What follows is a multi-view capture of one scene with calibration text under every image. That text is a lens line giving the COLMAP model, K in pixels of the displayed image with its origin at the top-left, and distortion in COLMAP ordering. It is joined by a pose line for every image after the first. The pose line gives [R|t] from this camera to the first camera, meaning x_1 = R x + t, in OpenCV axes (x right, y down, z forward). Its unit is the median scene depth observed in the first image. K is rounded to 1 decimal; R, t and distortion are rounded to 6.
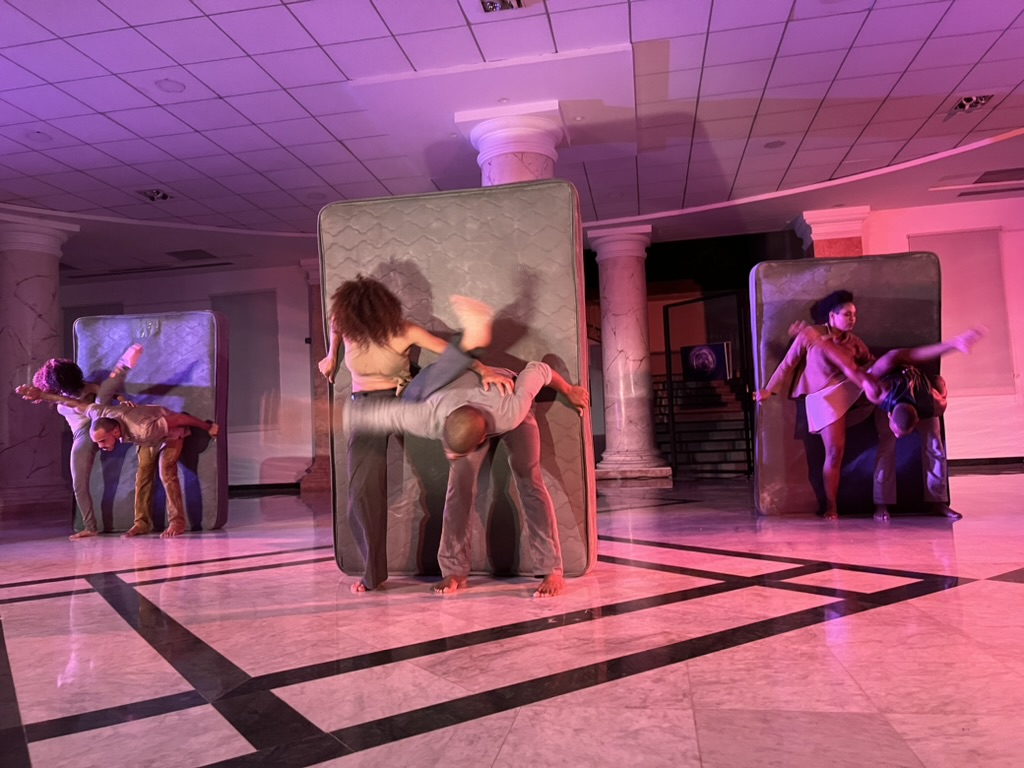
lens RADIAL K [[770.3, 0, 504.1], [0, 770.3, 380.2], [0, 0, 1]] dist [0.050348, -0.053048]
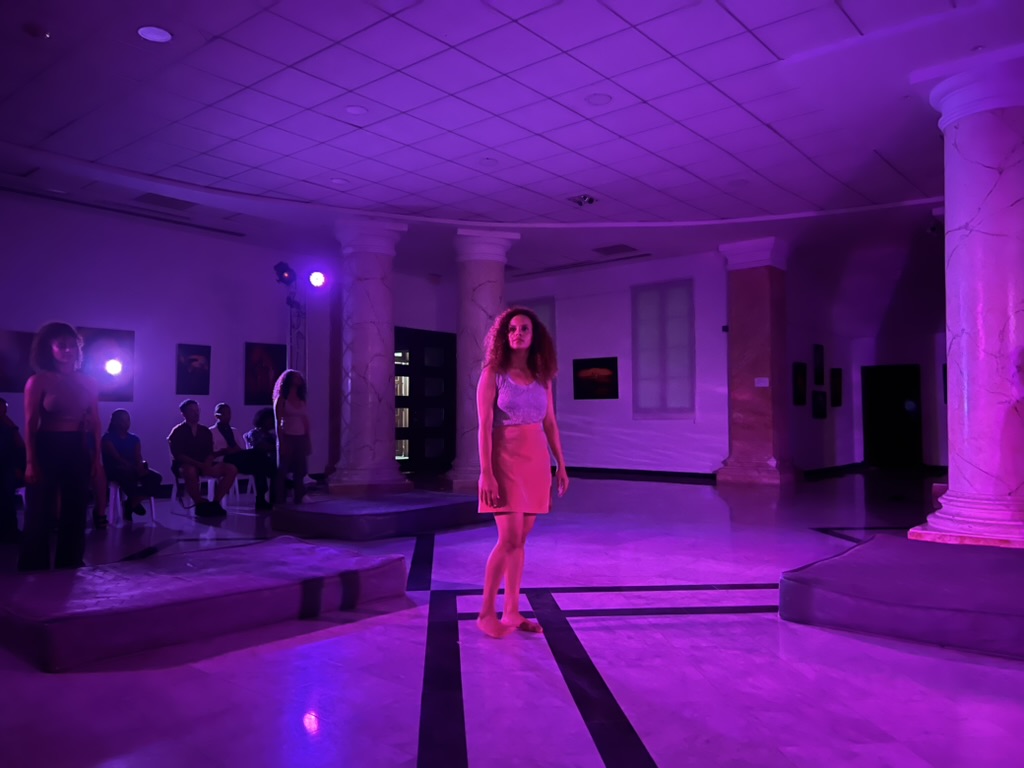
lens RADIAL K [[773.4, 0, 512.0], [0, 773.4, 384.0], [0, 0, 1]] dist [0.054272, -0.077804]
pose [[0.872685, 0.018000, -0.487952, -0.073223], [0.003926, 0.999029, 0.043875, -0.162201], [0.488268, -0.040205, 0.871767, 0.131199]]
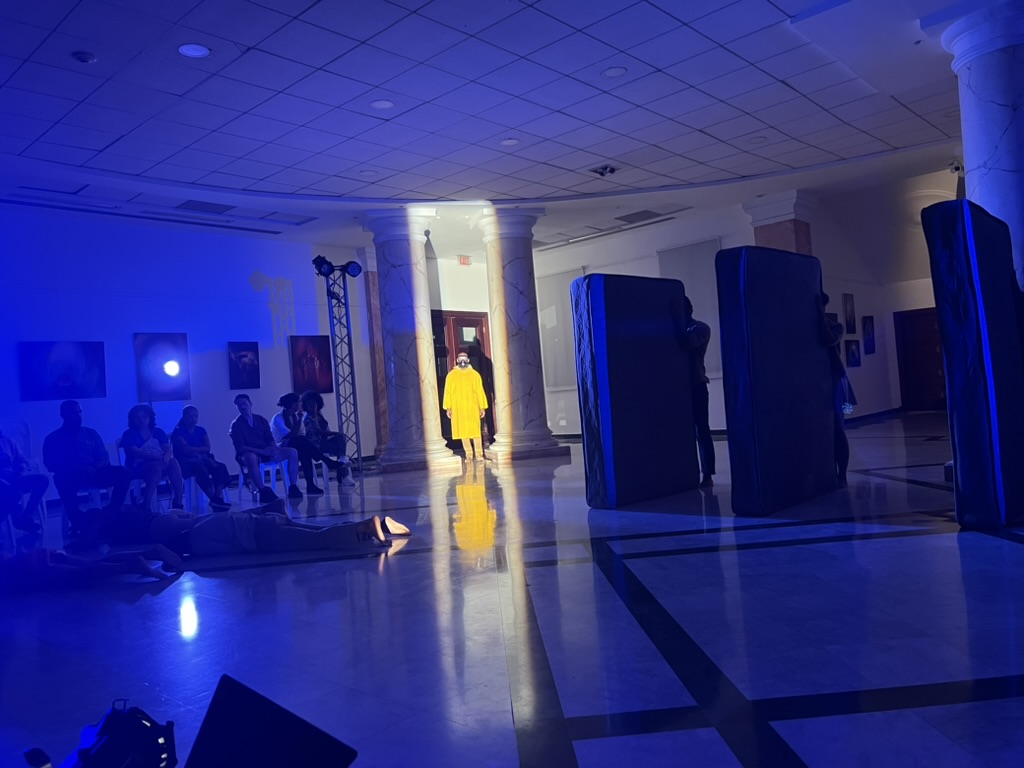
lens RADIAL K [[770.9, 0, 509.9], [0, 770.9, 387.0], [0, 0, 1]] dist [0.019569, -0.000340]
pose [[0.849730, -0.029508, -0.526391, -0.032971], [0.082030, 0.993673, 0.076716, -0.150062], [0.520797, -0.108368, 0.846775, -0.013332]]
